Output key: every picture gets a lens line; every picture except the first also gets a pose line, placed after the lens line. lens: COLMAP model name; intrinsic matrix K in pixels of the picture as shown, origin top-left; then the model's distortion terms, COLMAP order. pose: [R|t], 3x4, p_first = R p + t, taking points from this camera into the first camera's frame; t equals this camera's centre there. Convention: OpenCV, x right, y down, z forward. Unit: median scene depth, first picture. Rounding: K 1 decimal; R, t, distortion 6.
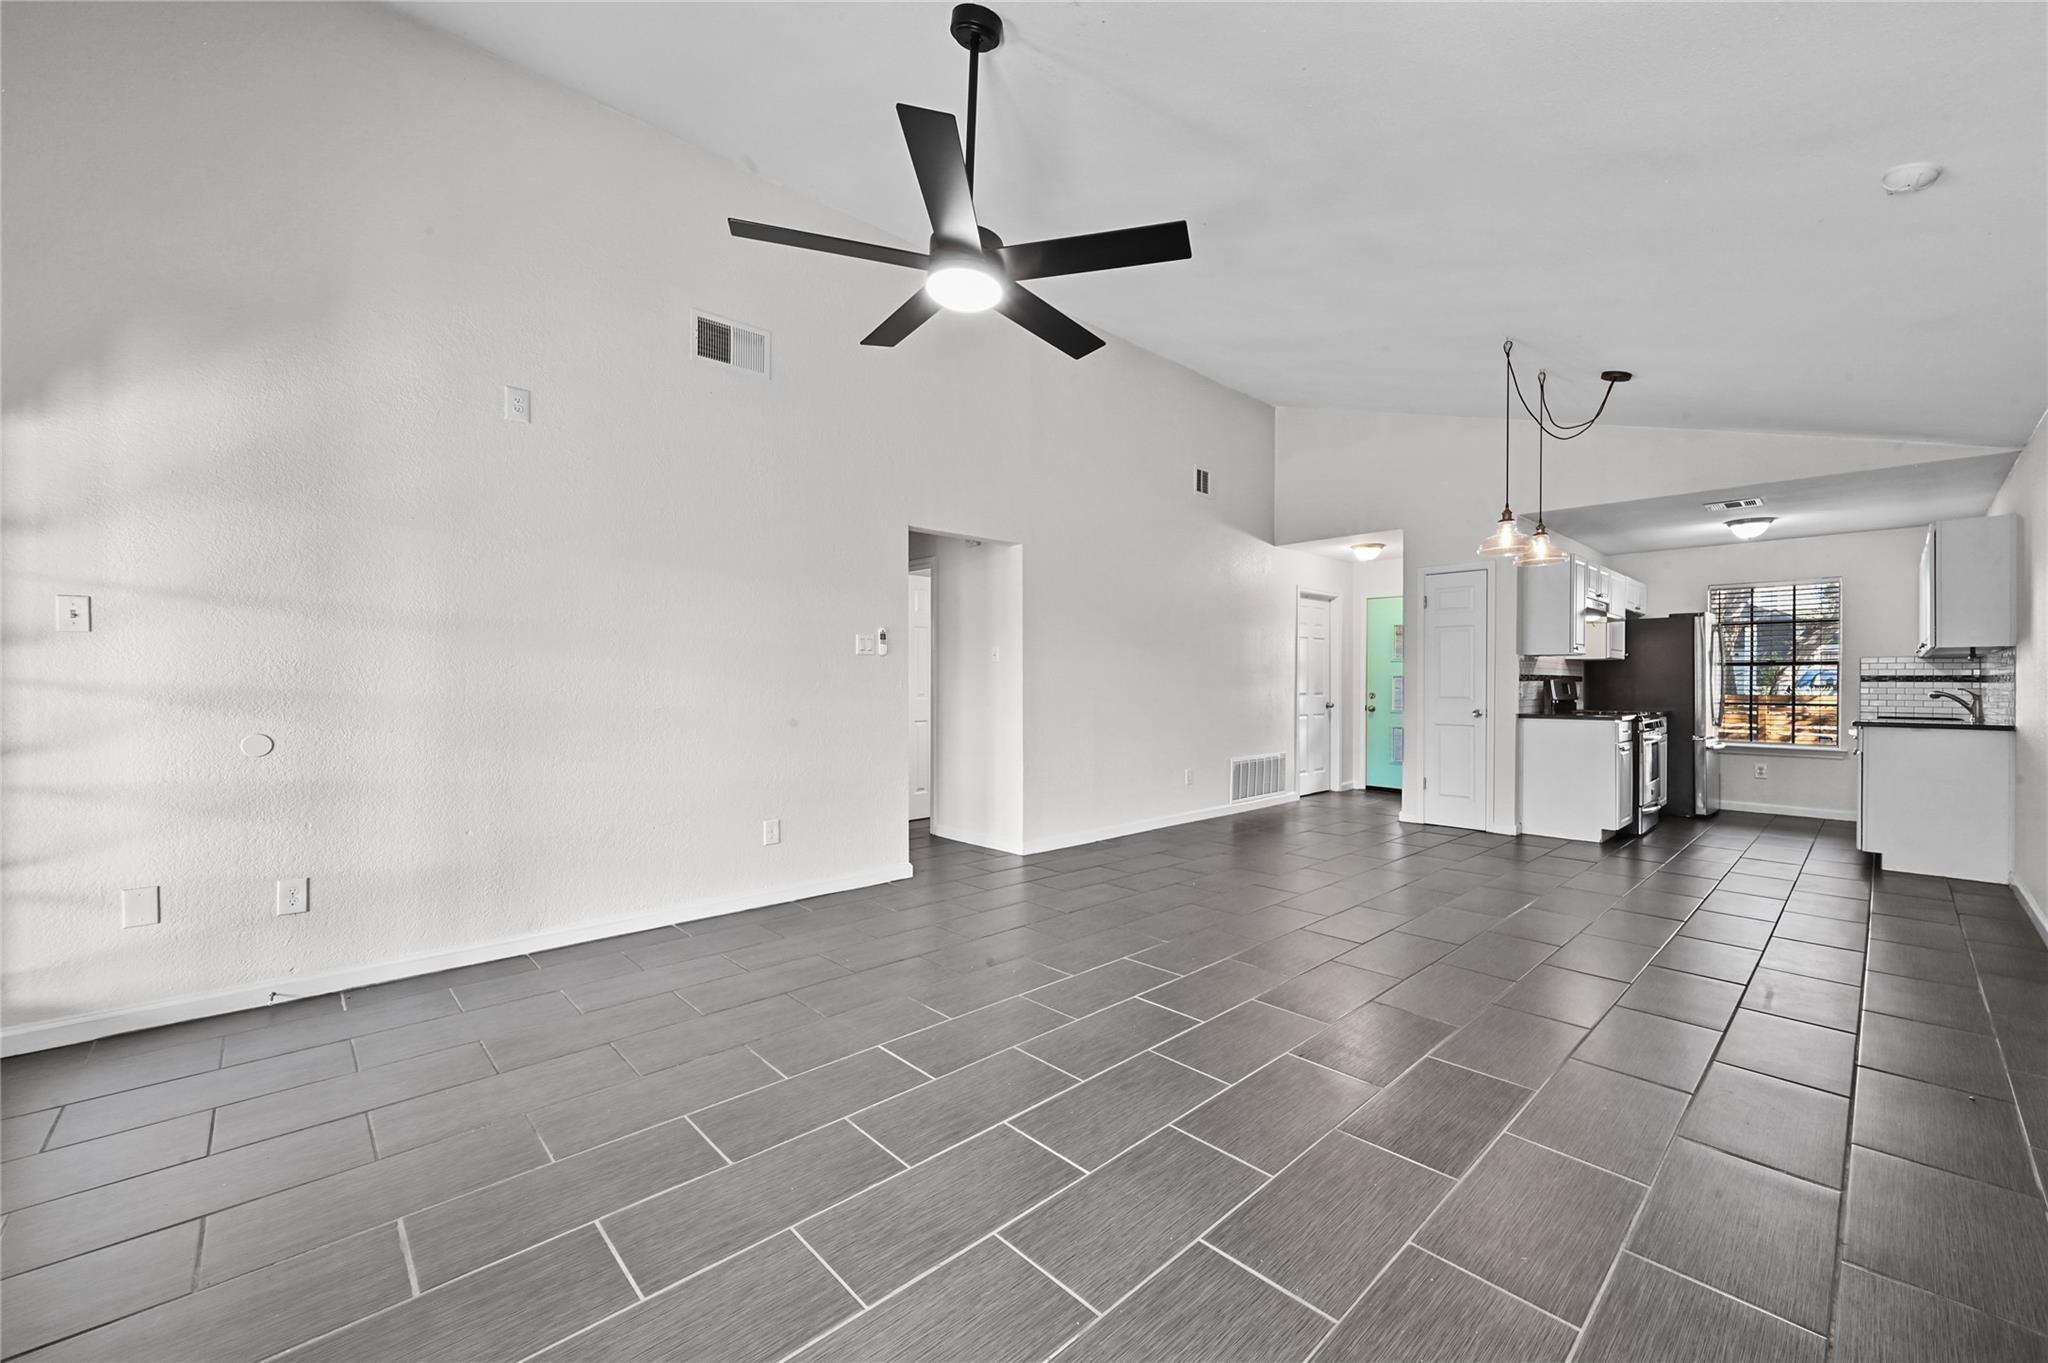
lens RADIAL K [[809.5, 0, 1022.4], [0, 809.5, 687.6], [0, 0, 1]] dist [-0.001676, 0.000023]
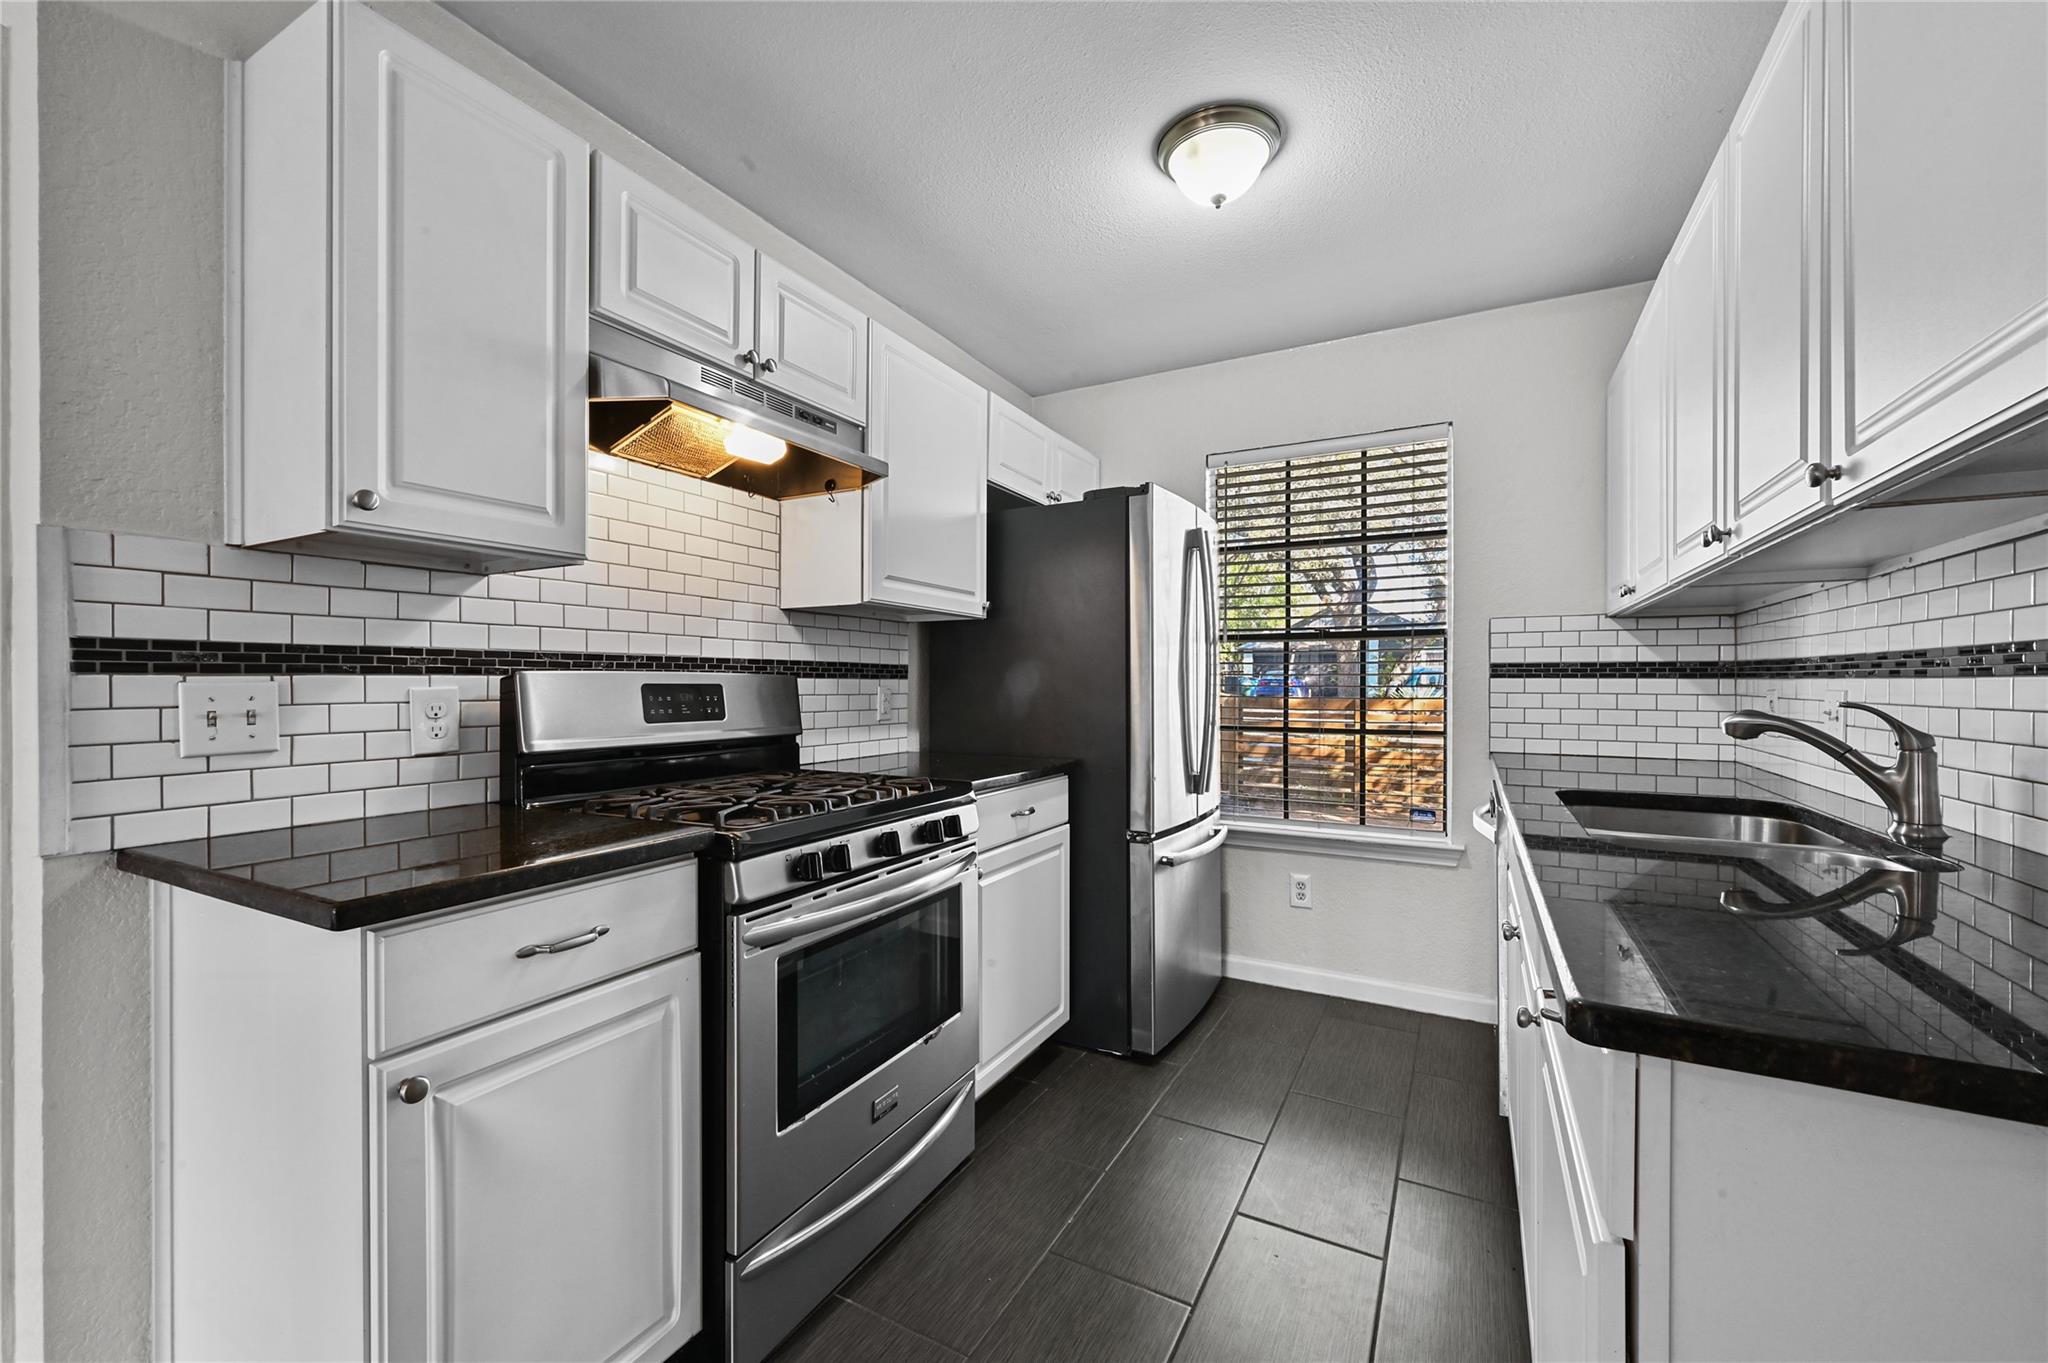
lens RADIAL K [[809.5, 0, 1031.4], [0, 809.5, 679.2], [0, 0, 1]] dist [-0.001676, 0.000023]
pose [[0.947995, -0.000015, 0.318286, 0.694249], [0.002791, 0.999962, -0.008264, -0.003932], [-0.318274, 0.008723, 0.947959, 0.692742]]
